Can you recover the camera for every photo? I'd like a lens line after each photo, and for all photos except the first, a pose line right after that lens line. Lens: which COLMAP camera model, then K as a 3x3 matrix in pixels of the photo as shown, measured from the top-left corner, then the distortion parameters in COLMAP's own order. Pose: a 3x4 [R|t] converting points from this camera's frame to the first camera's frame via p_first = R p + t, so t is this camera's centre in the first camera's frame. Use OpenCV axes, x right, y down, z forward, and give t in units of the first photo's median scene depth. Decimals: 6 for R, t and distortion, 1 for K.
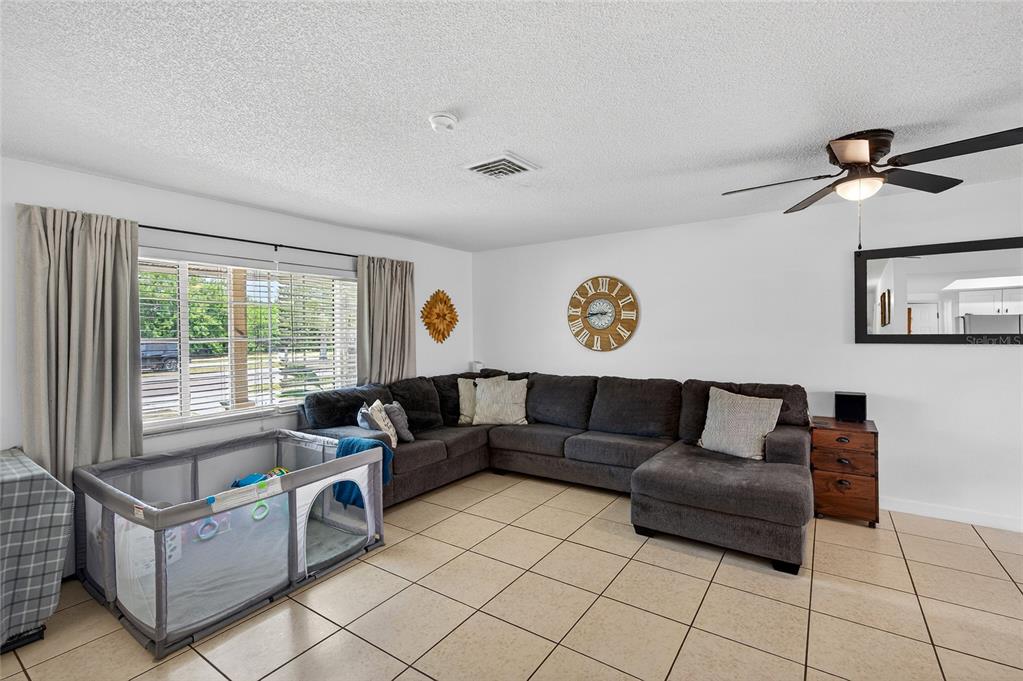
lens RADIAL K [[462.3, 0, 519.7], [0, 462.3, 336.1], [0, 0, 1]] dist [-0.000614, -0.000206]
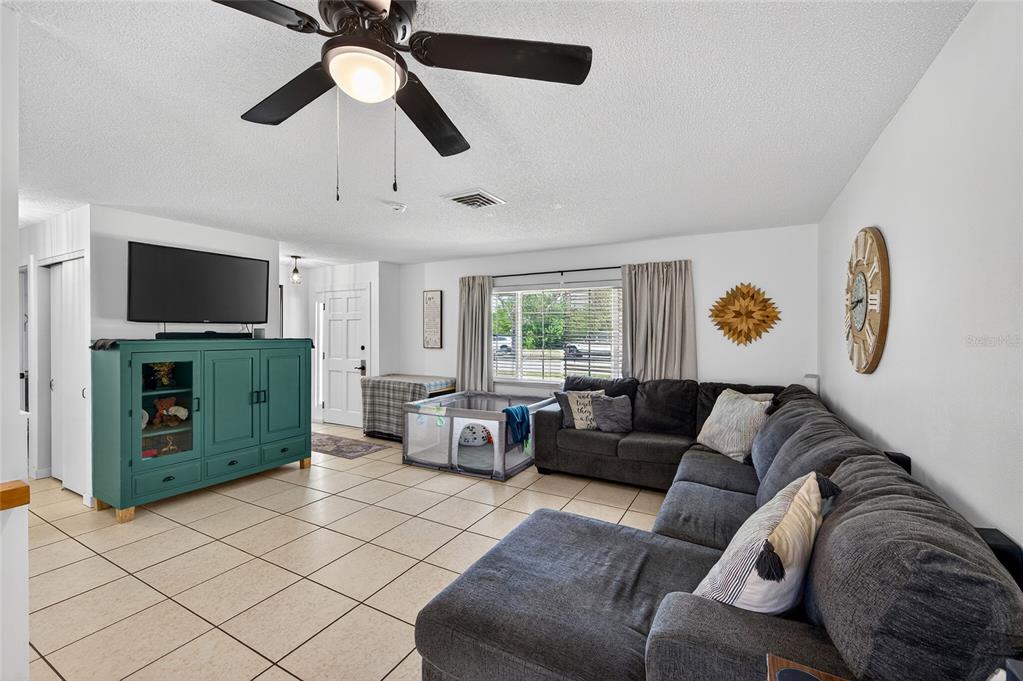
lens RADIAL K [[426.7, 0, 509.7], [0, 426.7, 334.7], [0, 0, 1]] dist [-0.002130, -0.000216]
pose [[0.084253, 0.018638, -0.996270, 0.691401], [-0.015344, 0.999731, 0.017405, -0.015418], [0.996326, 0.013820, 0.084517, 0.621804]]
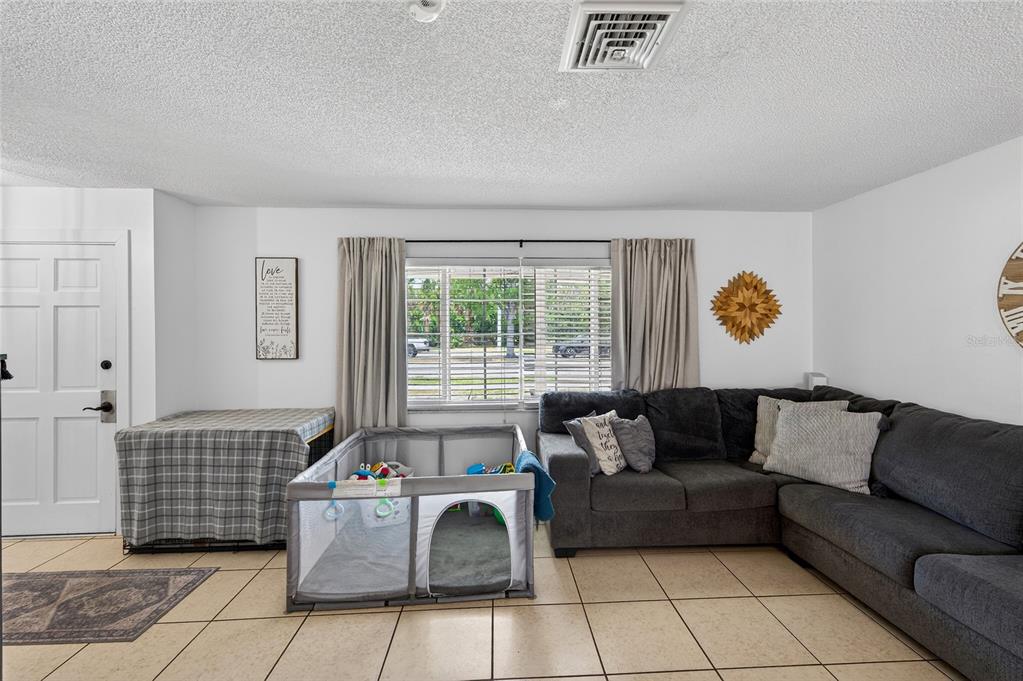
lens RADIAL K [[434.1, 0, 516.0], [0, 434.1, 329.1], [0, 0, 1]] dist [0.002776, 0.000088]
pose [[0.601726, 0.009408, -0.798647, 0.192210], [-0.012256, 0.999922, 0.002546, -0.006745], [0.798608, 0.008256, 0.601794, 0.362663]]
